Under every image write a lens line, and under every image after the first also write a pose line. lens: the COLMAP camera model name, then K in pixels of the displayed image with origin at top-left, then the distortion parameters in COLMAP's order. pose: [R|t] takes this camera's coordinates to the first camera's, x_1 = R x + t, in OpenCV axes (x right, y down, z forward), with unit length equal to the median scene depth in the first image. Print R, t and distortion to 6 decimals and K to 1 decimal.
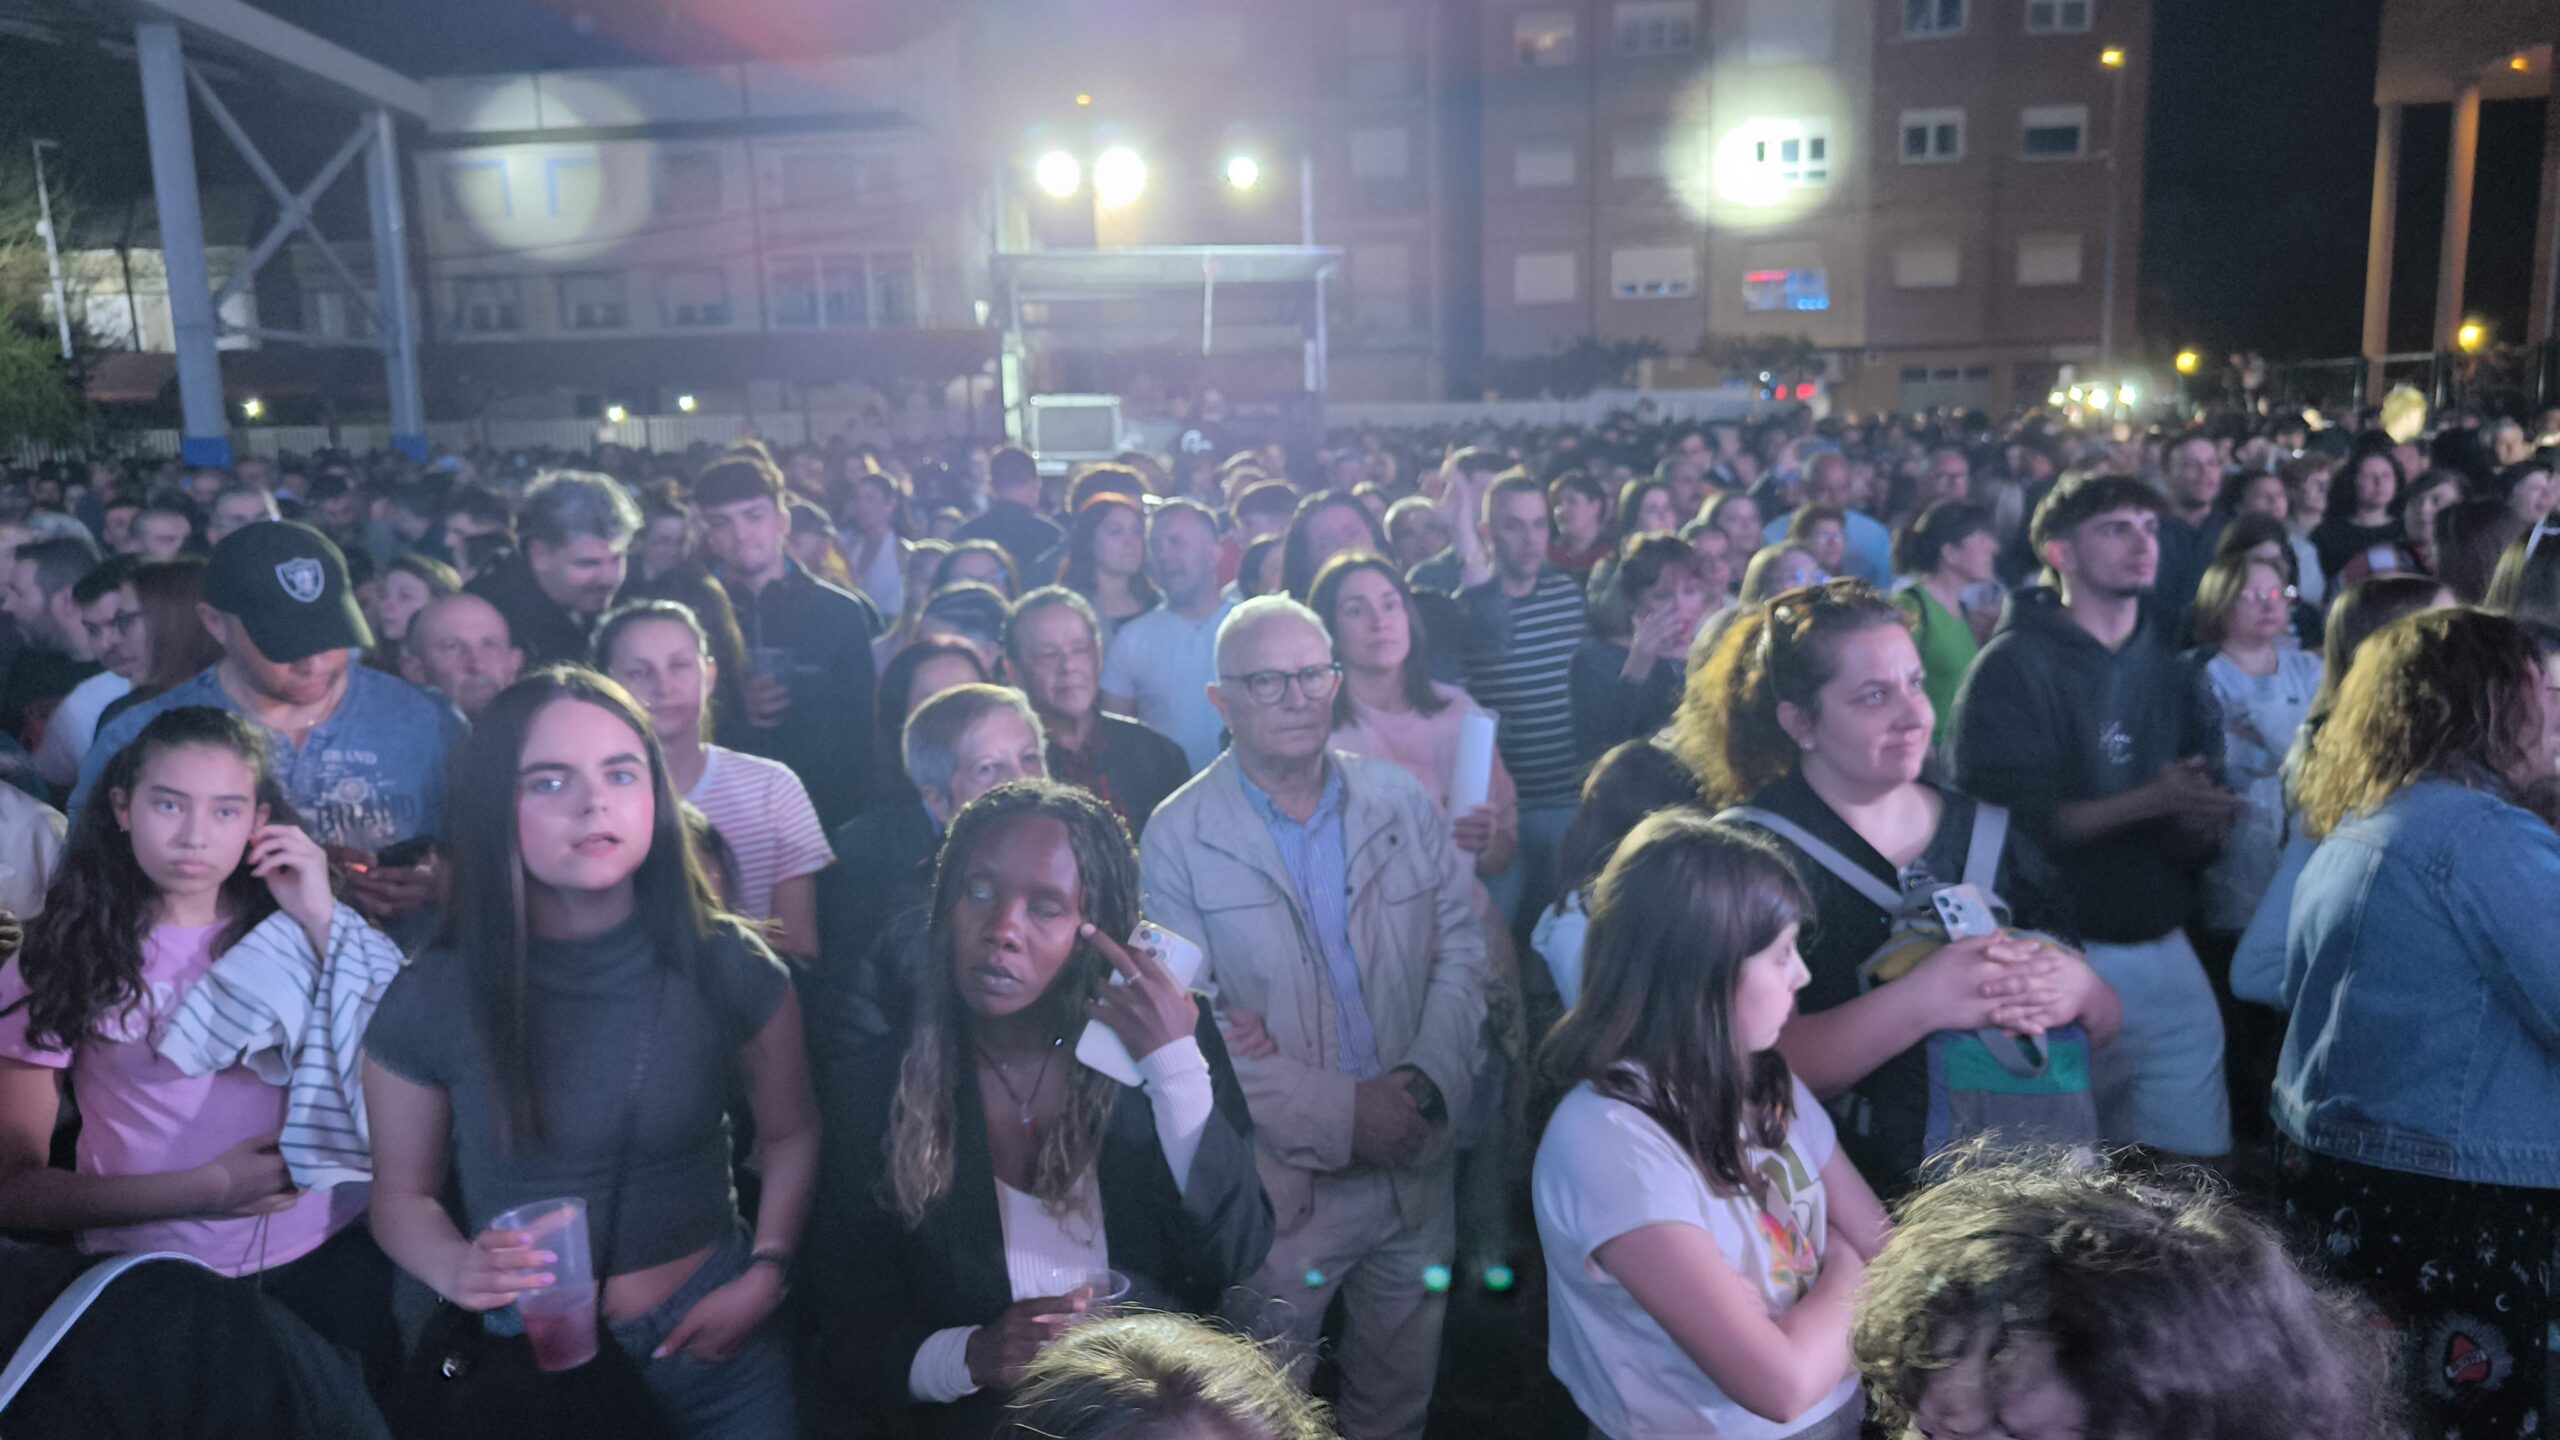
lens RADIAL K [[1805.3, 0, 1265.1], [0, 1805.3, 711.1], [0, 0, 1]] dist [0.056630, -0.051915]
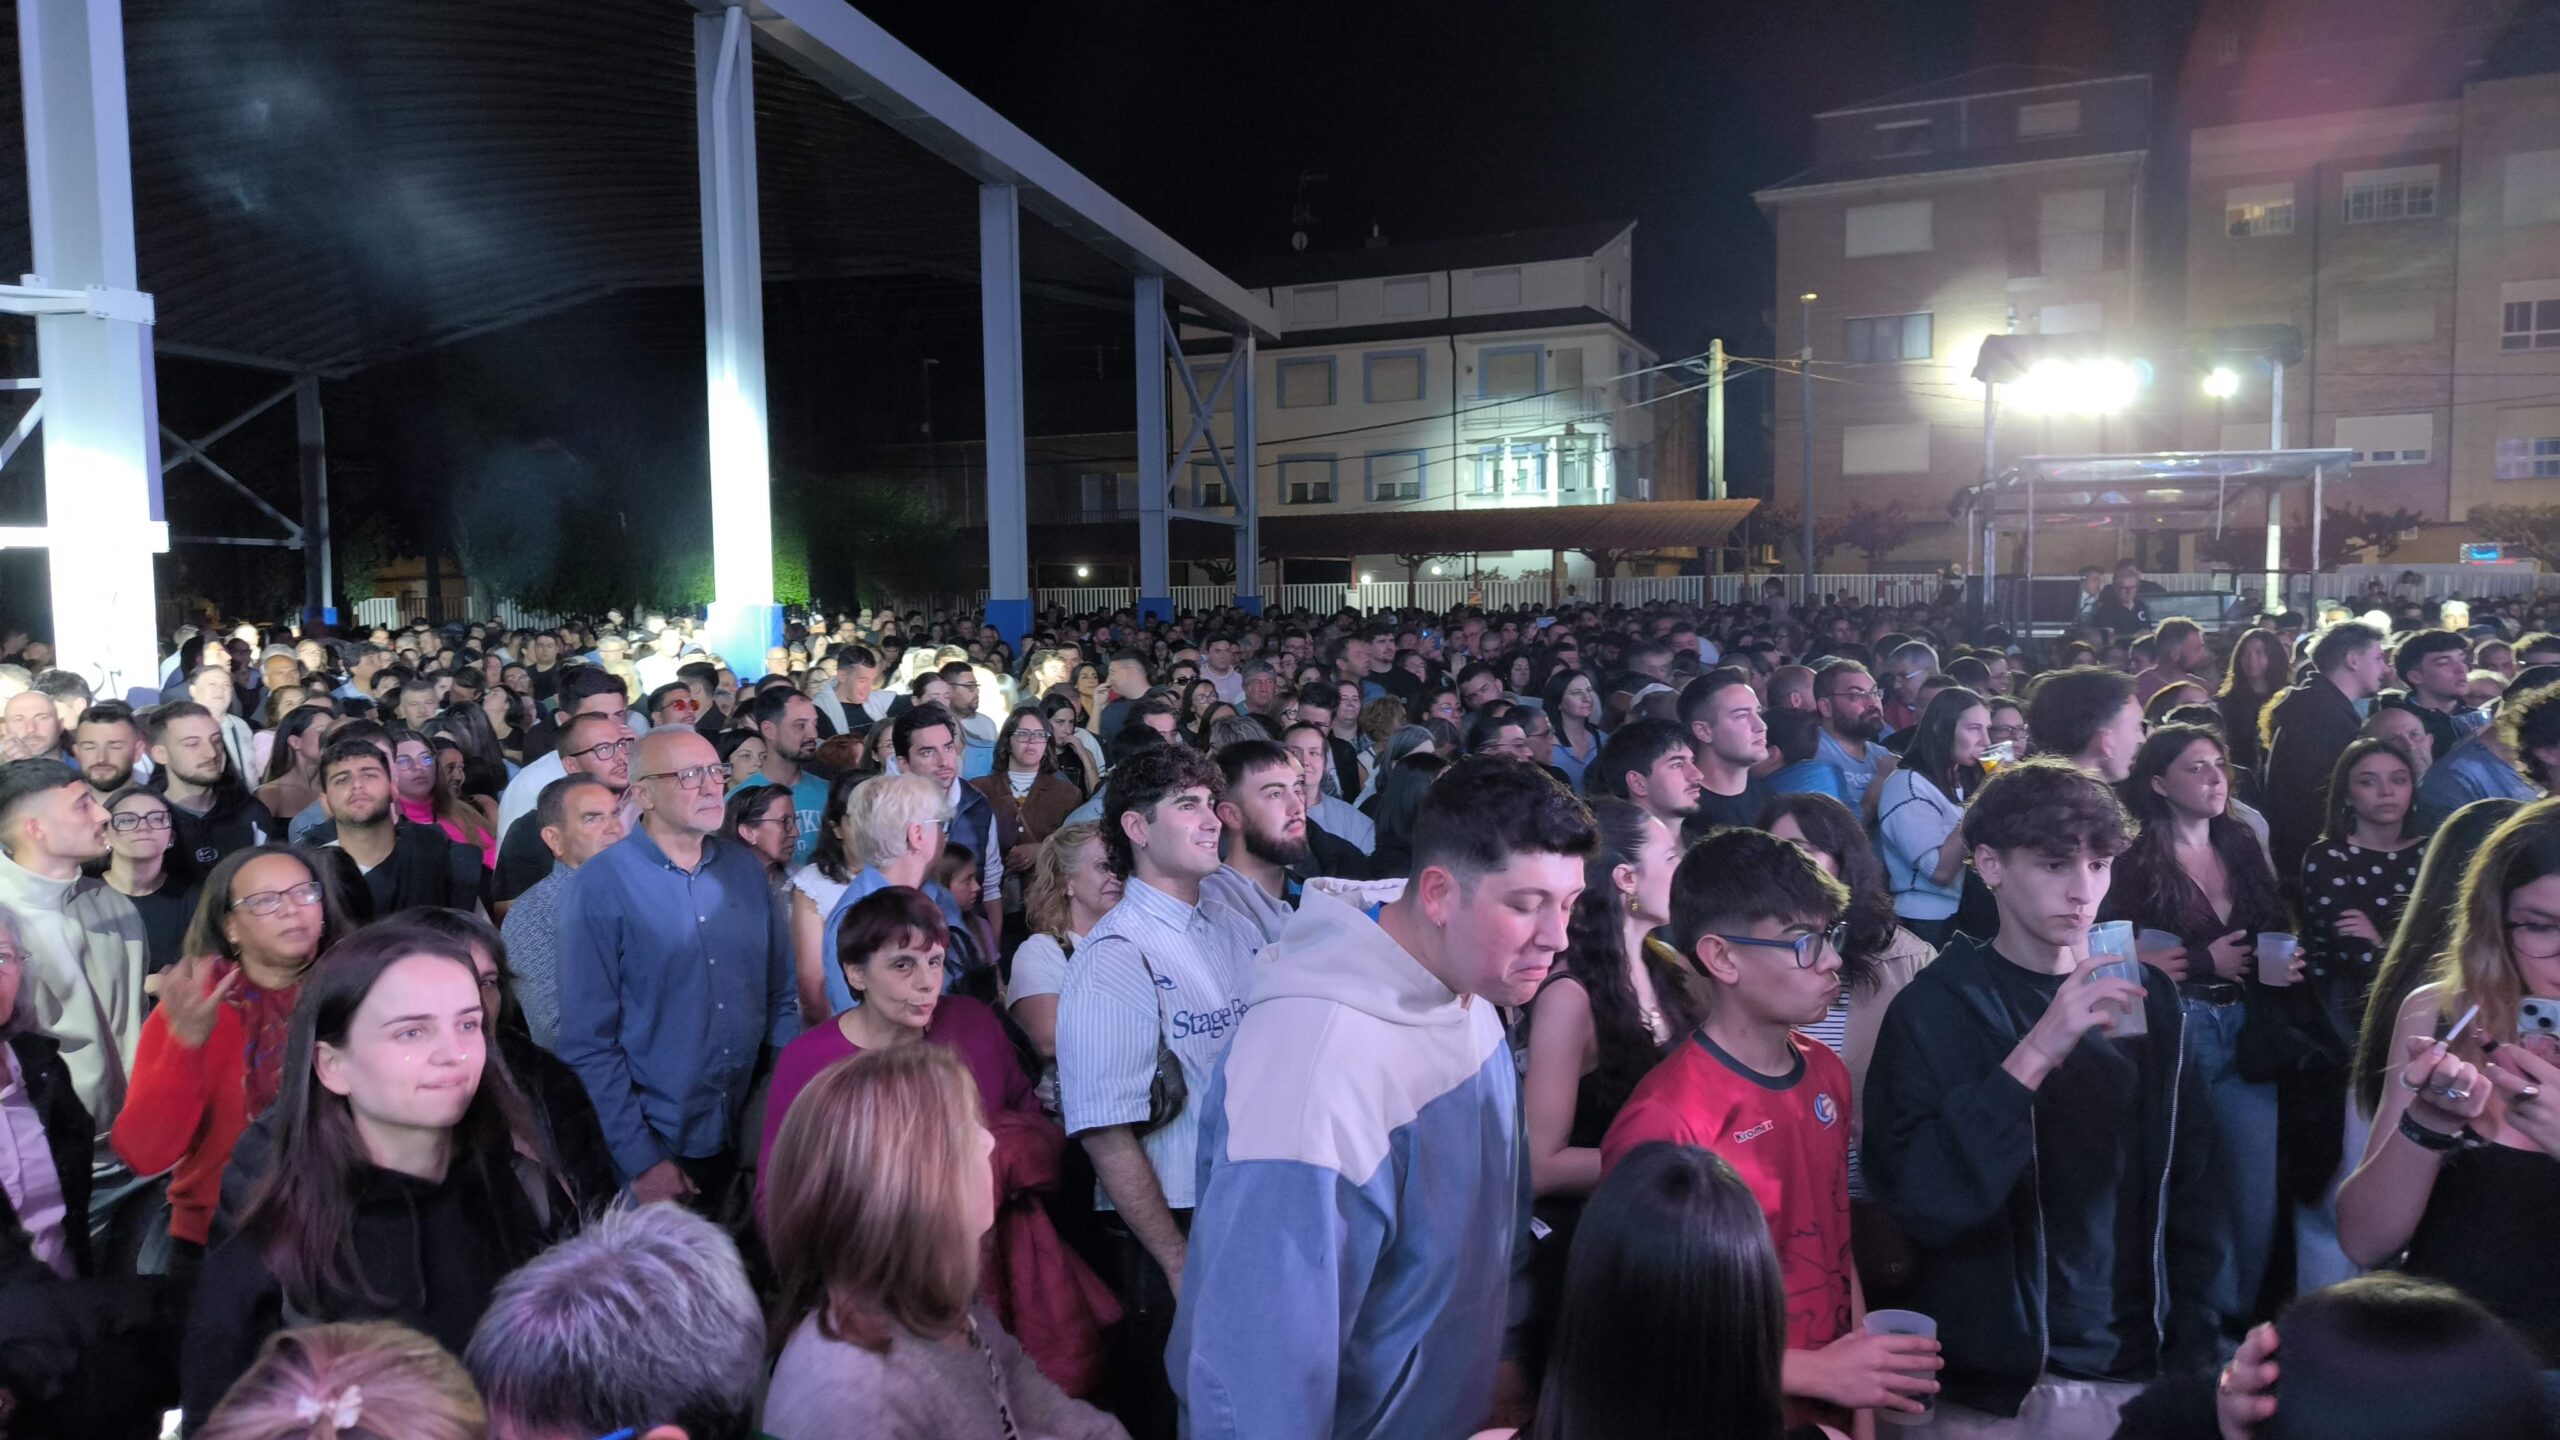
lens RADIAL K [[1805.3, 0, 1258.0], [0, 1805.3, 708.7], [0, 0, 1]] dist [0.056630, -0.051915]
pose [[0.958774, 0.030046, -0.282575, -0.087505], [-0.055243, 0.995131, -0.081627, 0.012838], [0.278747, 0.093873, 0.955766, -0.086137]]
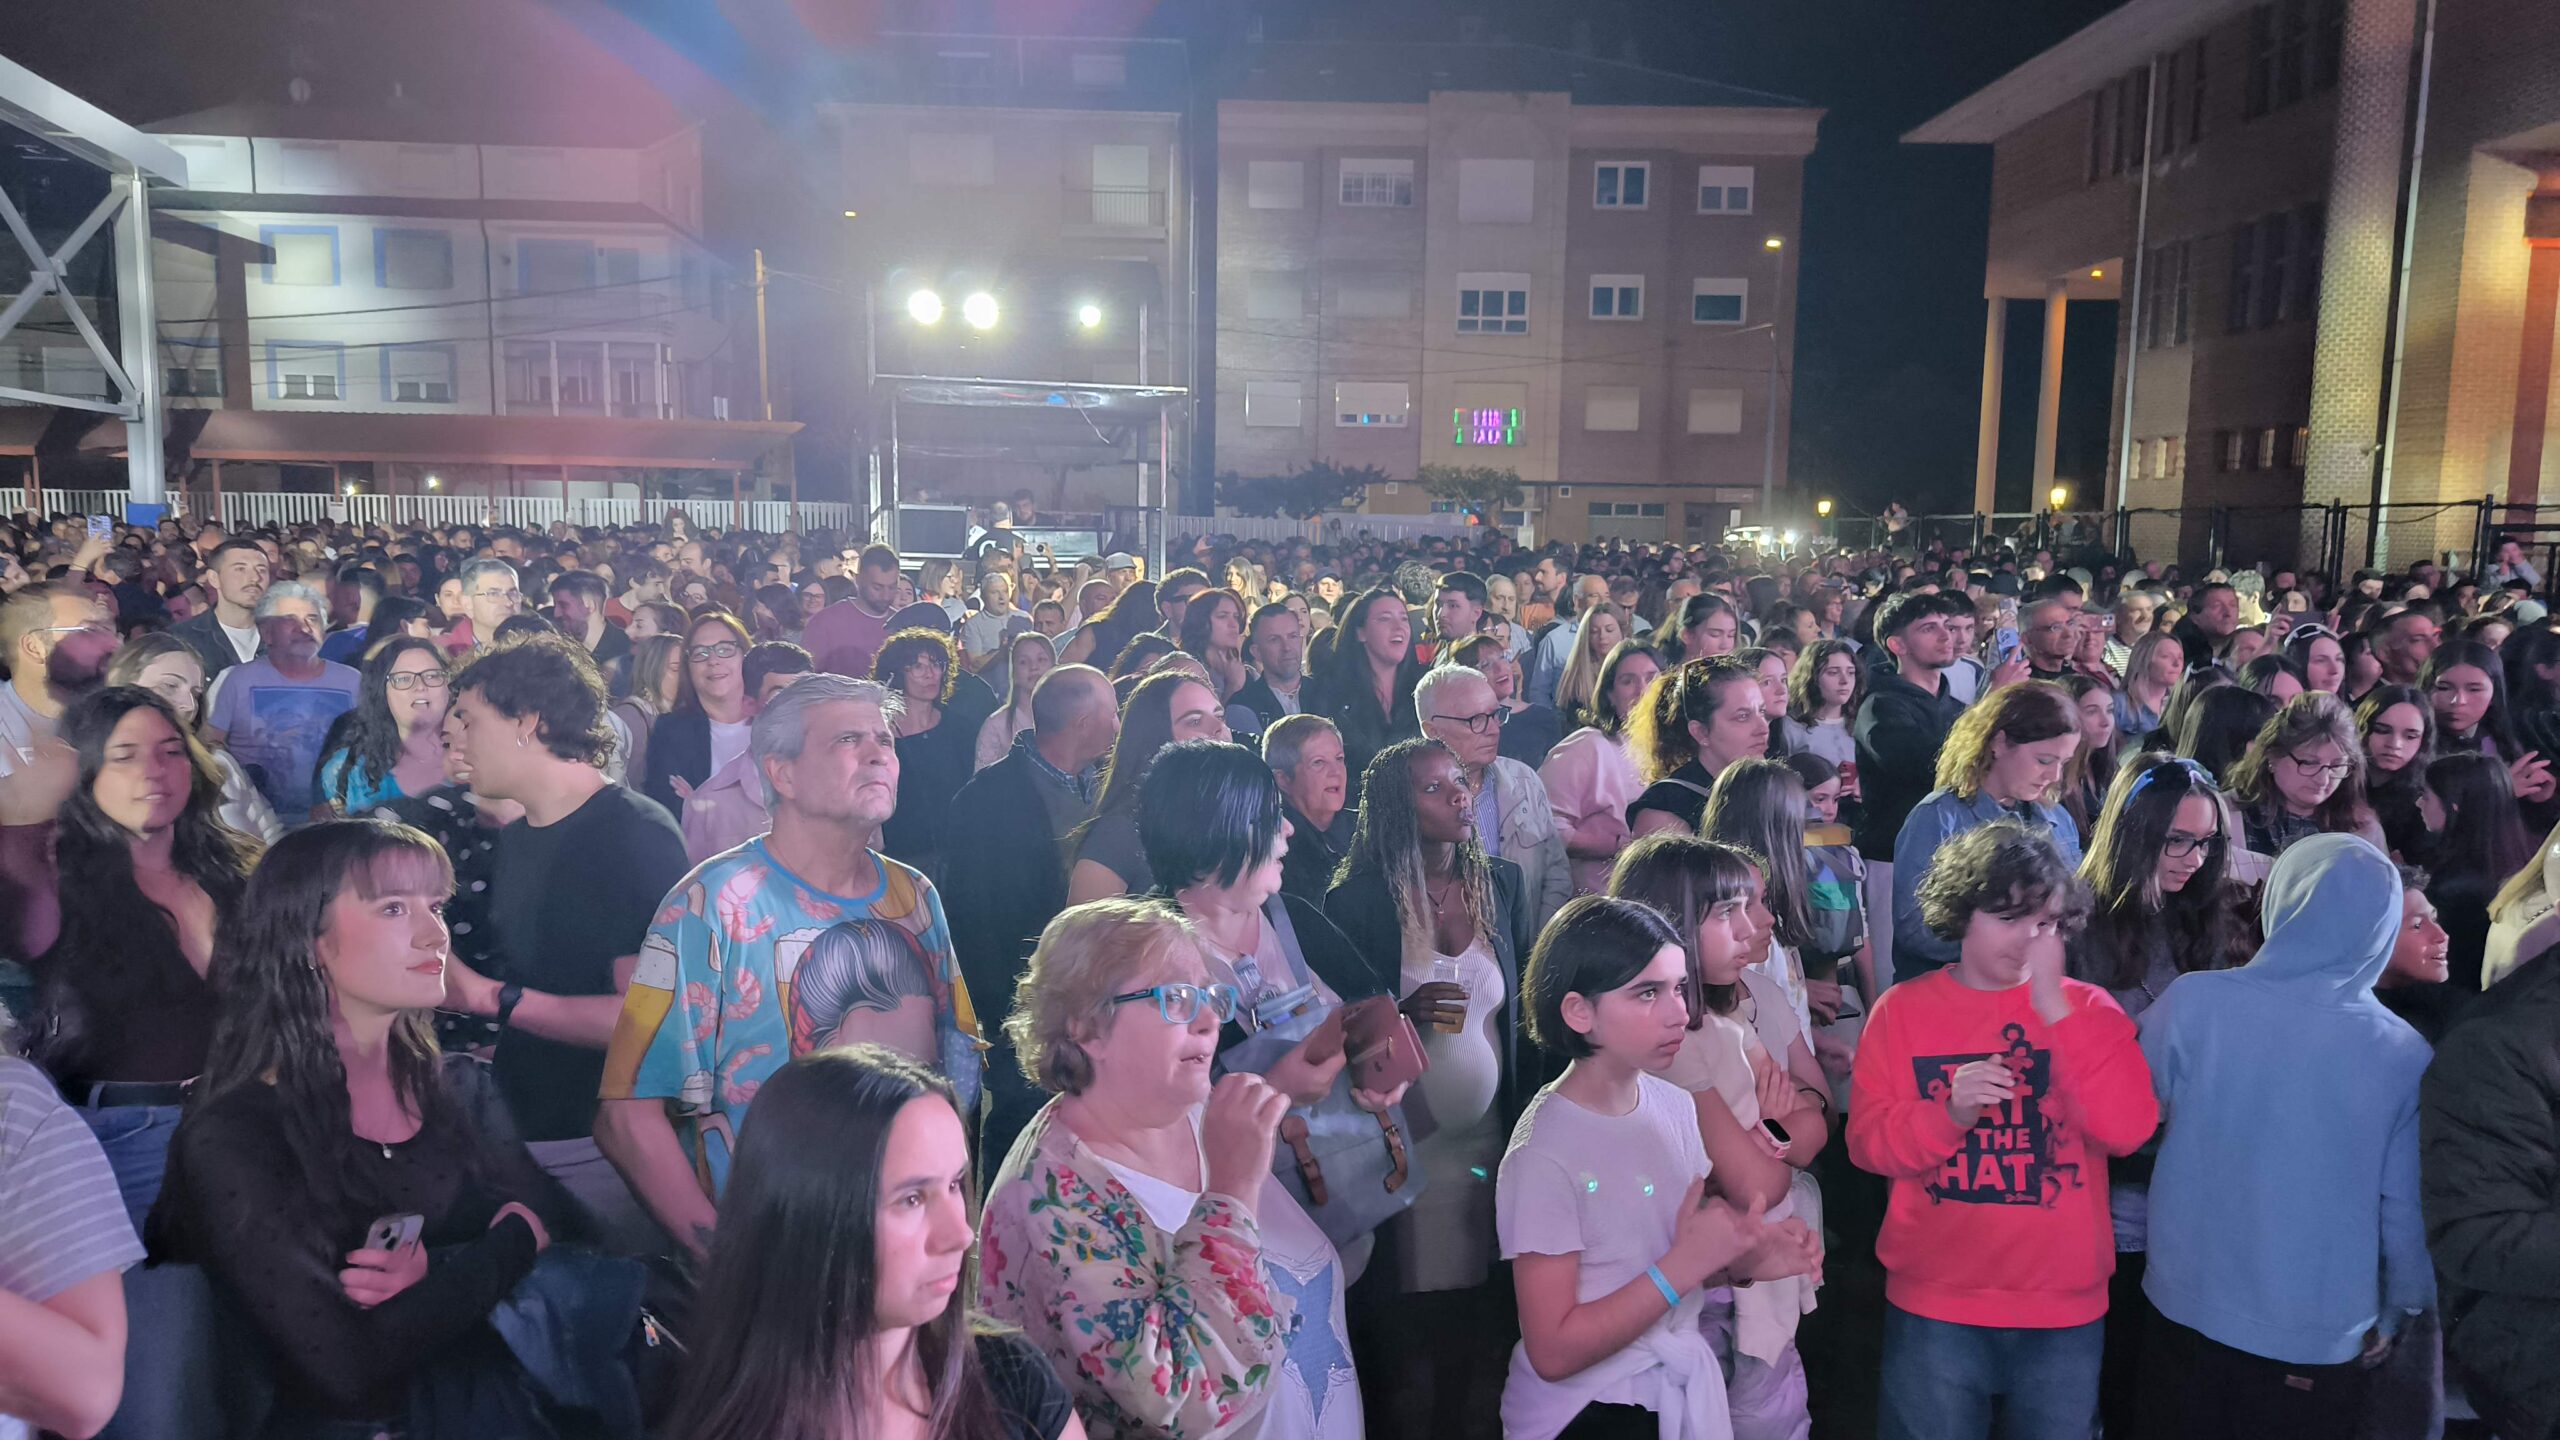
lens RADIAL K [[1805.3, 0, 1257.2], [0, 1805.3, 731.0], [0, 0, 1]] dist [0.056630, -0.051915]
pose [[0.985480, 0.023229, 0.168195, -0.032877], [-0.015254, 0.998704, -0.048554, 0.006653], [-0.169105, 0.045283, 0.984557, -0.043811]]
